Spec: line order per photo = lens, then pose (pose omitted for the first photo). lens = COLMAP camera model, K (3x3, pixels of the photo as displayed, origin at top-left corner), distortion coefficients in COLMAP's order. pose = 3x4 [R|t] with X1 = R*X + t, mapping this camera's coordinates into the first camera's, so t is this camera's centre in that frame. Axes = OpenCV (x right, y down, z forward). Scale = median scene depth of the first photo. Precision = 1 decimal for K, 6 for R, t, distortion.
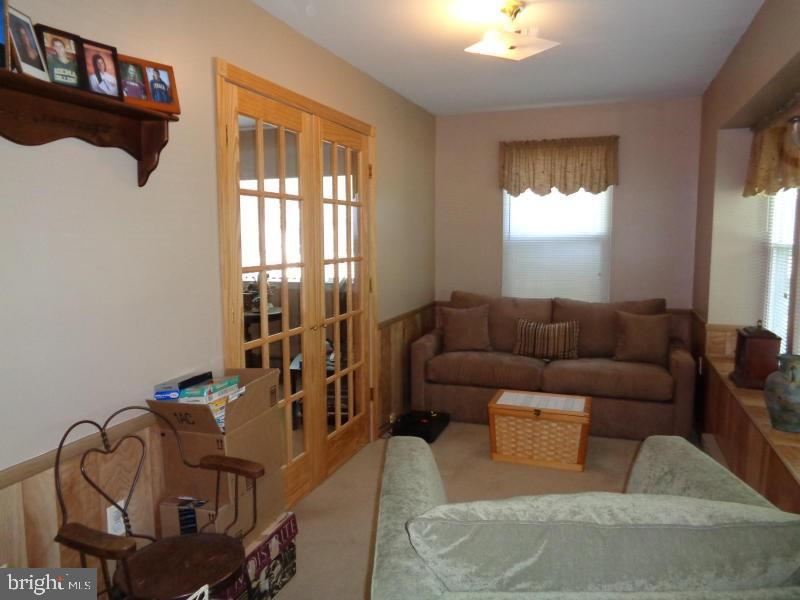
lens RADIAL K [[592.8, 0, 401.5], [0, 592.8, 299.8], [0, 0, 1]] dist [-0.005111, 0.010243]
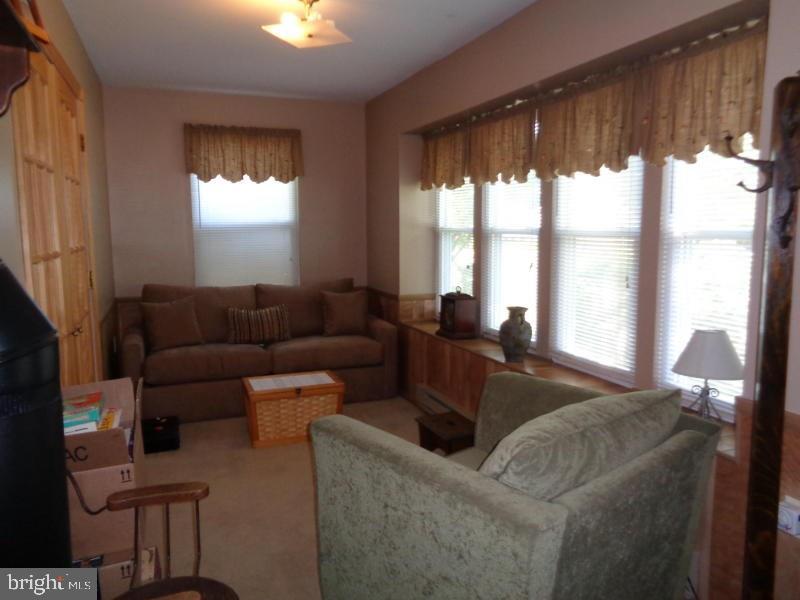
lens RADIAL K [[592.8, 0, 403.3], [0, 592.8, 299.4], [0, 0, 1]] dist [-0.005111, 0.010243]
pose [[0.751142, -0.080692, 0.655190, -0.224298], [0.073509, 0.996553, 0.038459, 0.002635], [-0.656035, 0.019274, 0.754485, 0.067743]]
